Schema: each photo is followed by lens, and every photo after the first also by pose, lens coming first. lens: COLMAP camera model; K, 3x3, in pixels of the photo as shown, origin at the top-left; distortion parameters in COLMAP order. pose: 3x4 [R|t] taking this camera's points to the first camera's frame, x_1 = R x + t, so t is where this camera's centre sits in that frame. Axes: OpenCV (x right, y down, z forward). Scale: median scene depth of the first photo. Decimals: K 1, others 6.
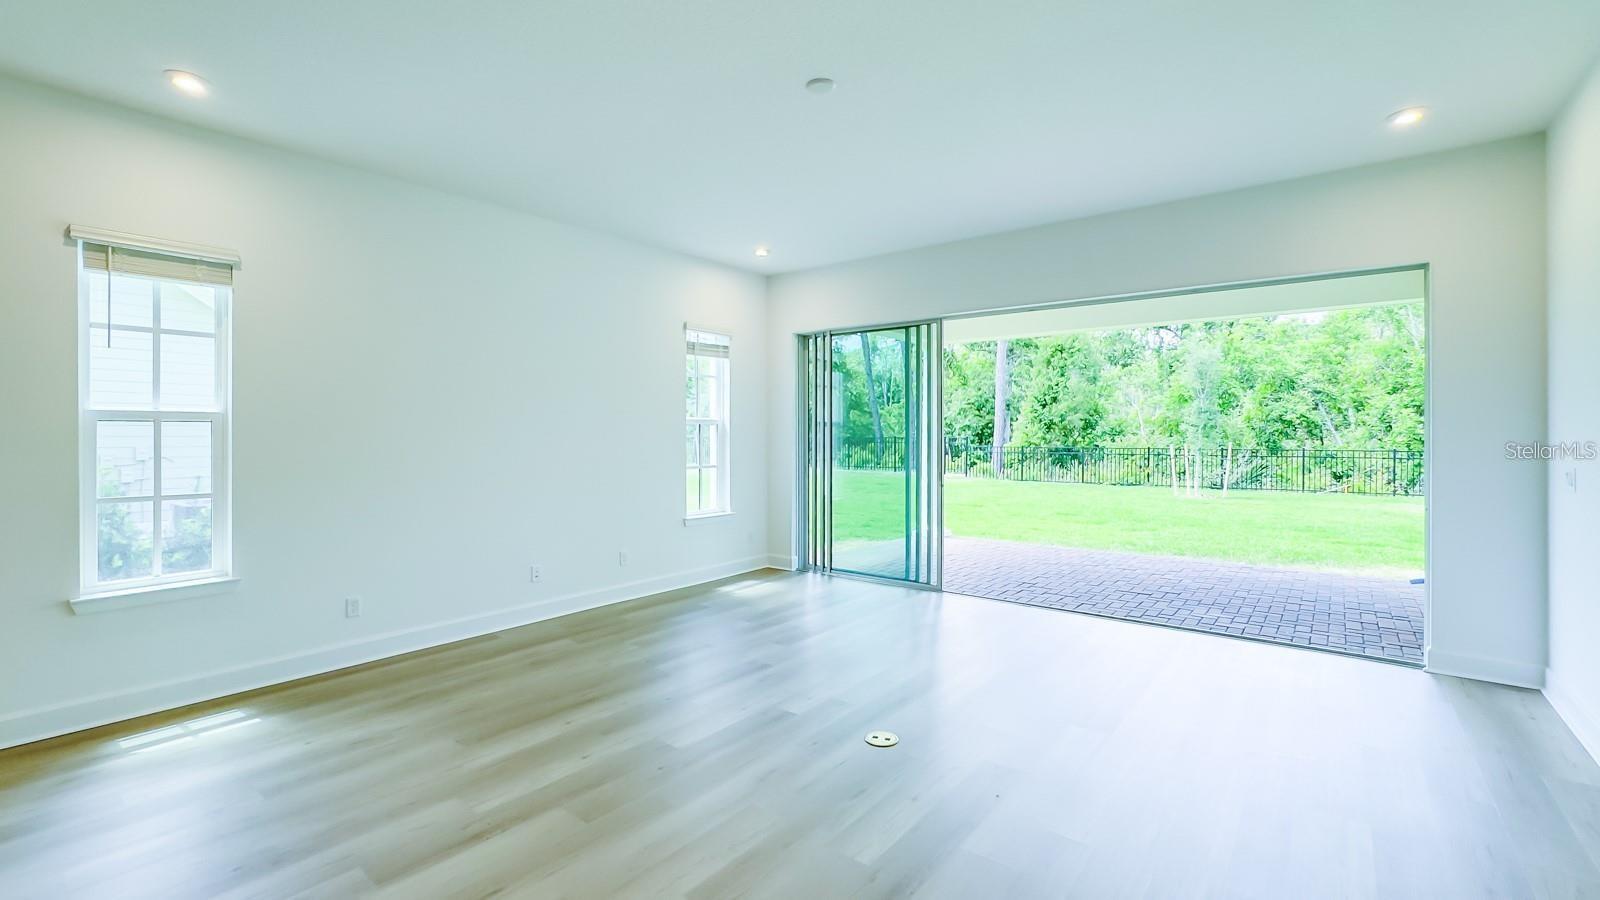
lens RADIAL K [[711.9, 0, 800.0], [0, 711.9, 450.0], [0, 0, 1]] dist [-0.016335, 0.000365]
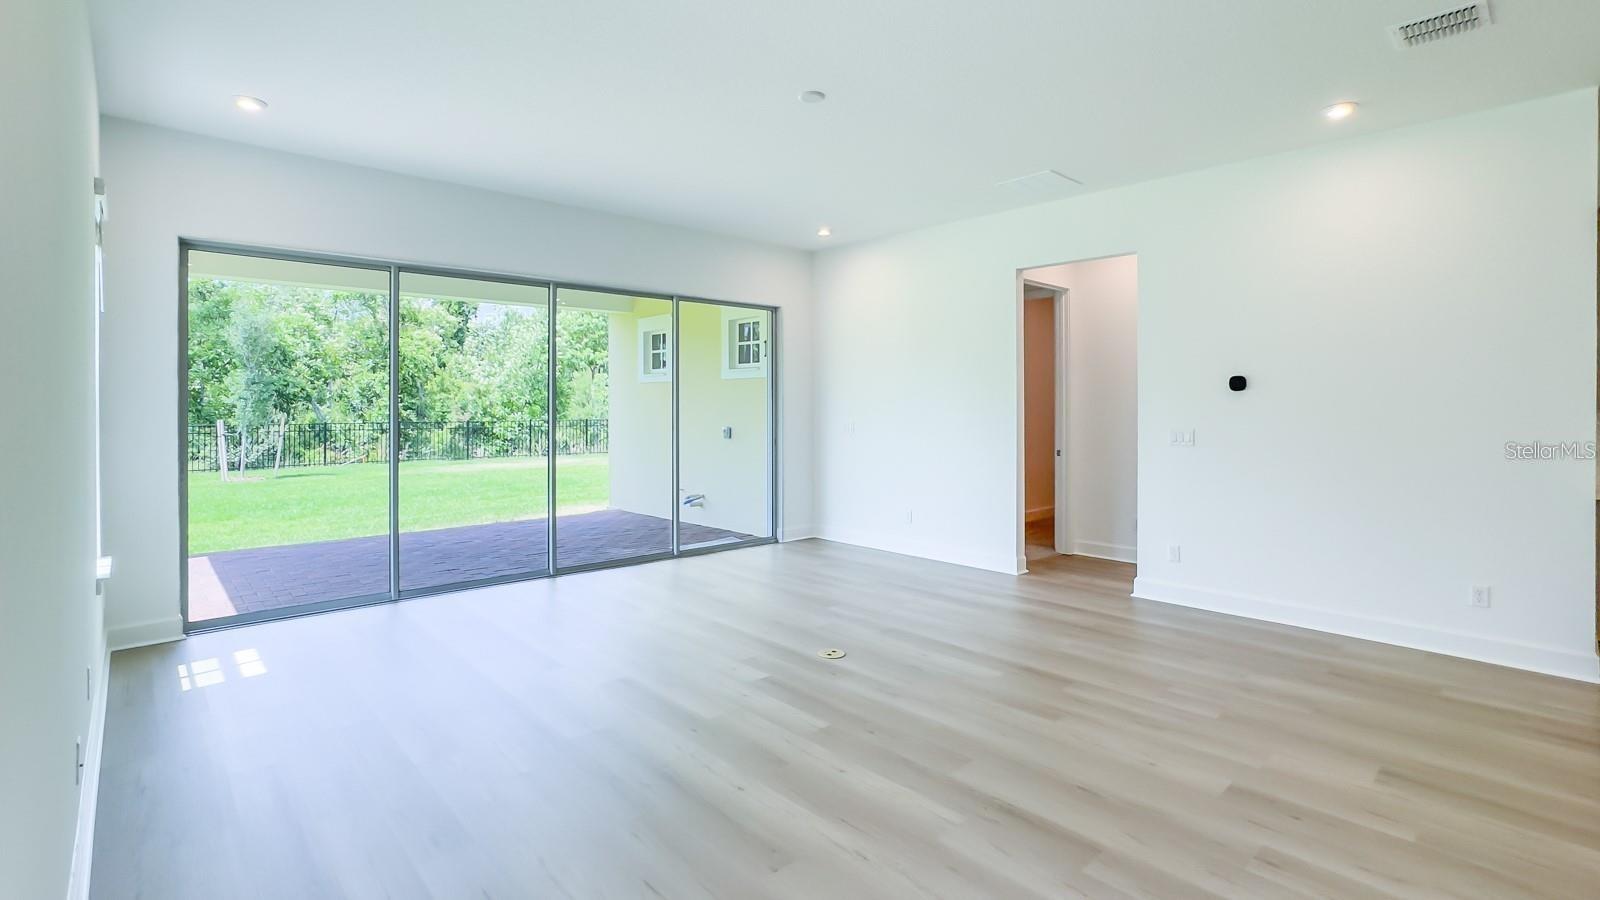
lens RADIAL K [[732.4, 0, 804.4], [0, 732.4, 430.8], [0, 0, 1]] dist [-0.017898, 0.000296]
pose [[0.173760, -0.030804, 0.984306, -0.924553], [0.022161, 0.999380, 0.027364, -0.013375], [-0.984539, 0.017058, 0.174335, 0.677146]]
